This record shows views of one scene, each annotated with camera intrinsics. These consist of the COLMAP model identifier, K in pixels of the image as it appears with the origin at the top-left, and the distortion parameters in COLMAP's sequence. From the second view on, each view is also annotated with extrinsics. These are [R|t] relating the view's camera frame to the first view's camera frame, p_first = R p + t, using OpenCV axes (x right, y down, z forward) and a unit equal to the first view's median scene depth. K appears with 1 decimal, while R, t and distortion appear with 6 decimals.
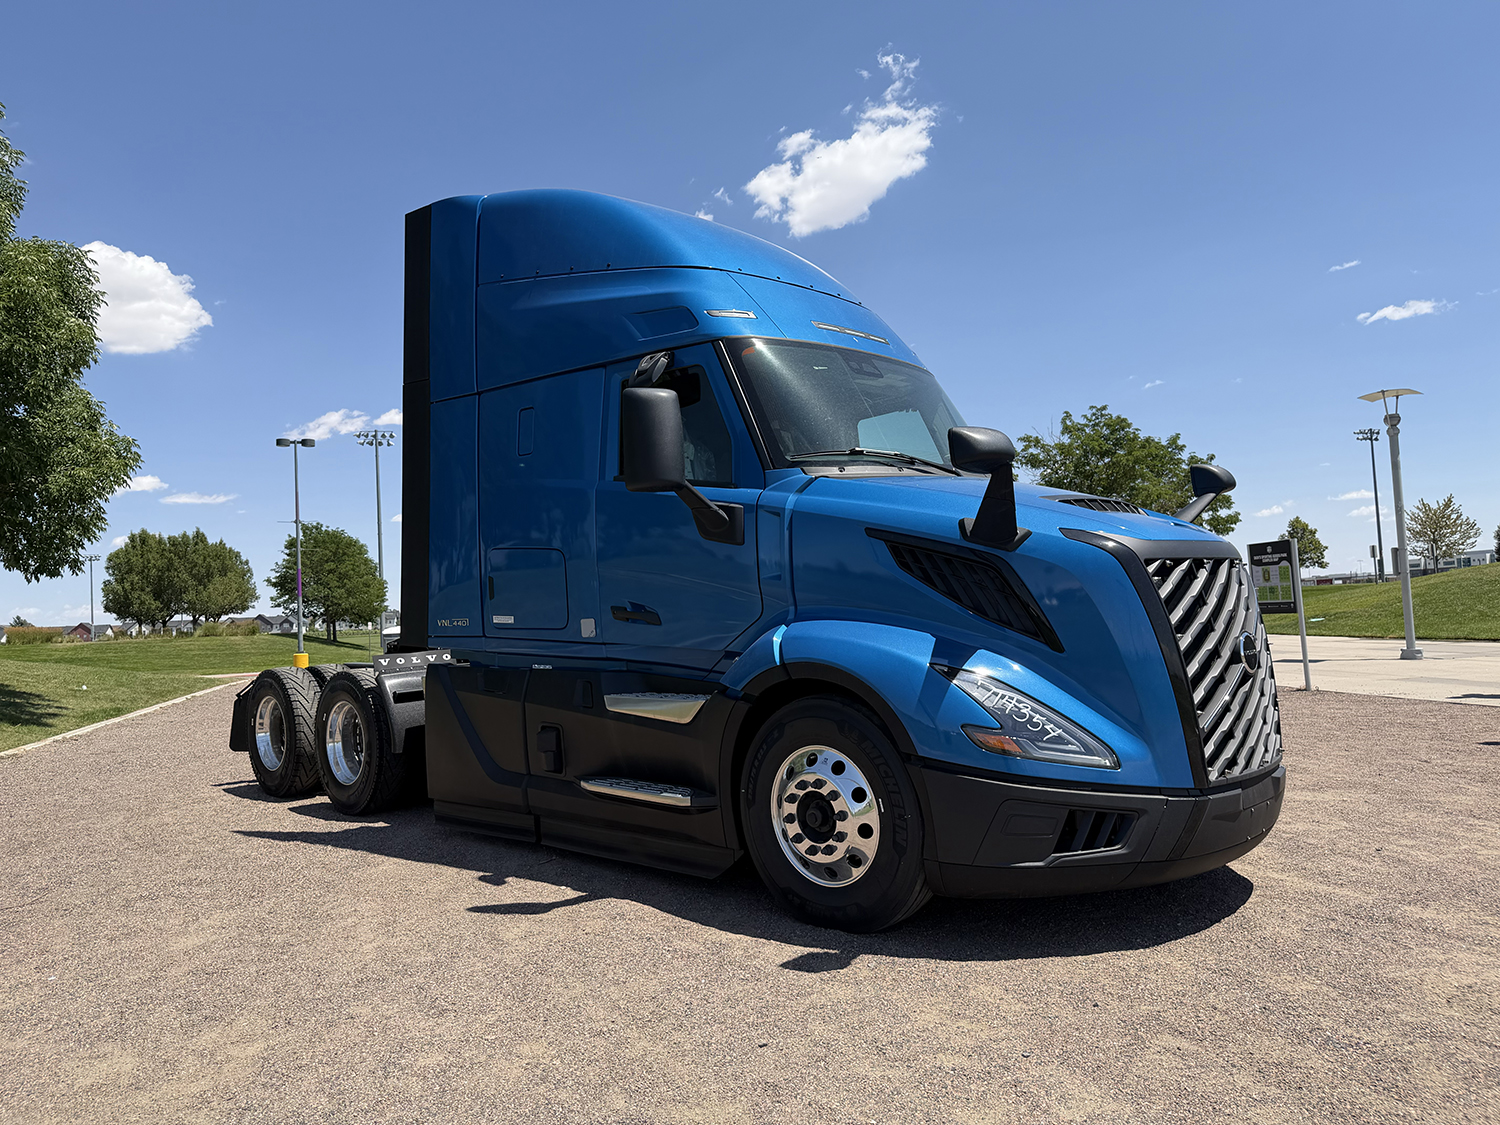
lens RADIAL K [[1066.8, 0, 746.2], [0, 1066.8, 566.9], [0, 0, 1]] dist [0.039044, -0.043844]
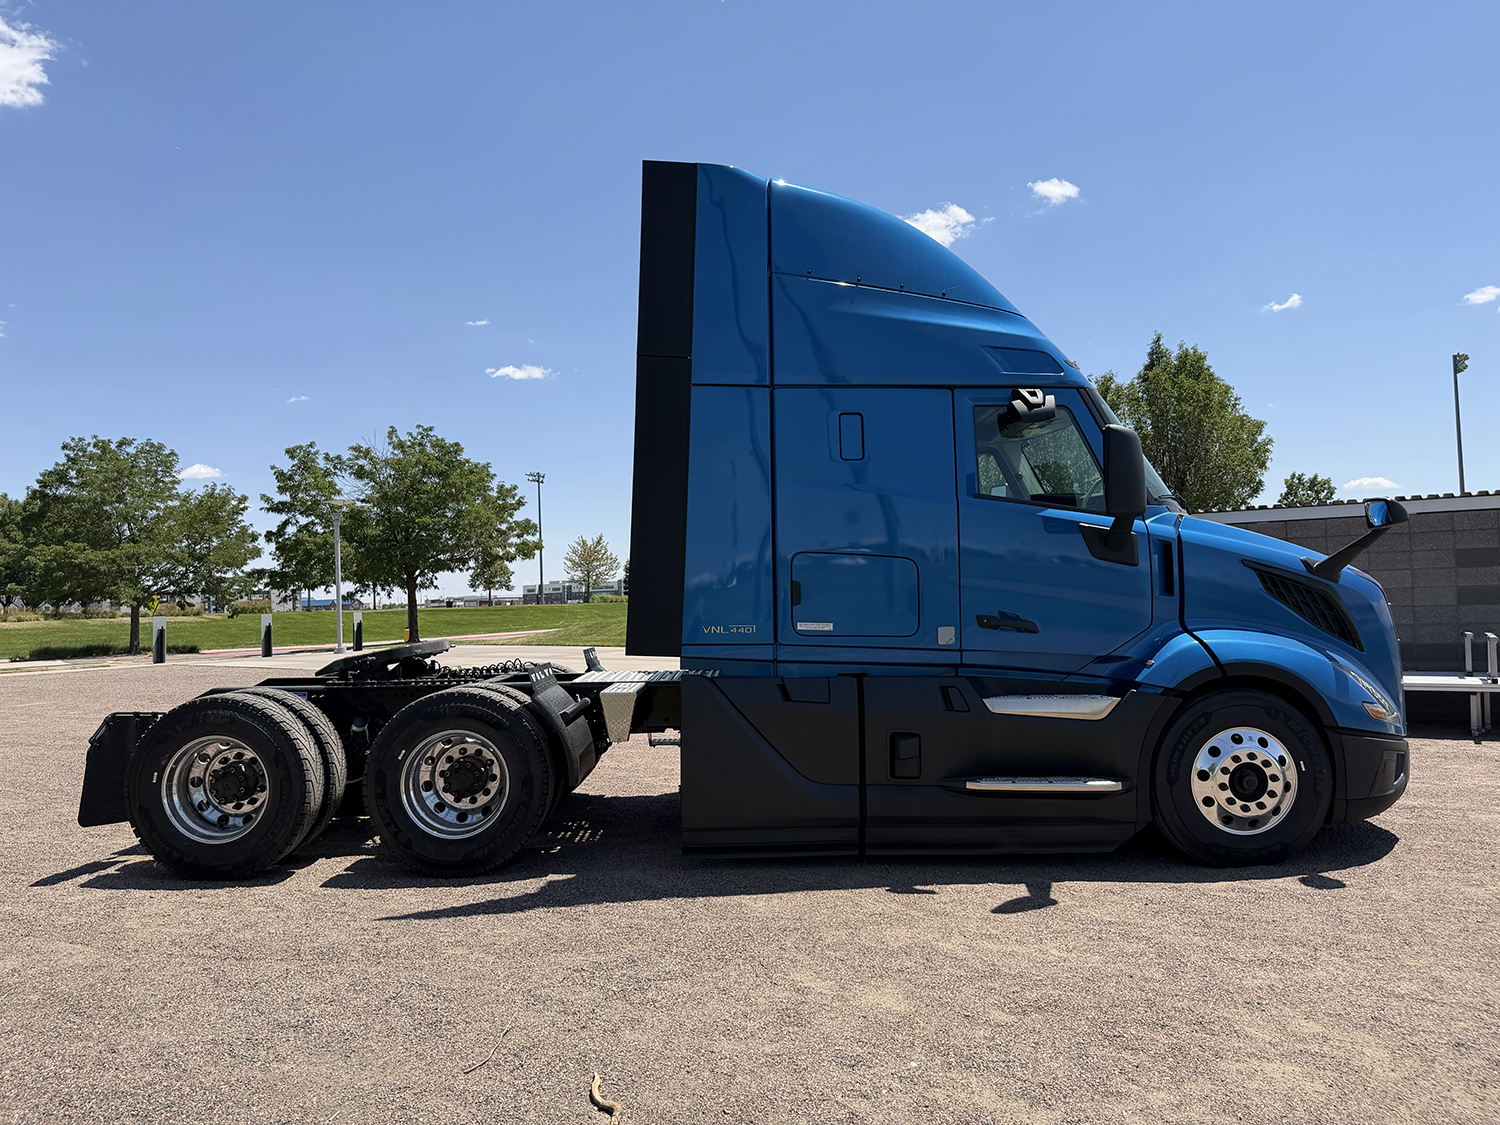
lens RADIAL K [[1066.8, 0, 731.8], [0, 1066.8, 550.8], [0, 0, 1]] dist [0.039044, -0.043844]
pose [[0.719064, 0.060967, 0.692264, -0.160754], [-0.039726, 0.998122, -0.046640, 0.004915], [-0.693807, 0.006037, 0.720135, 0.061017]]
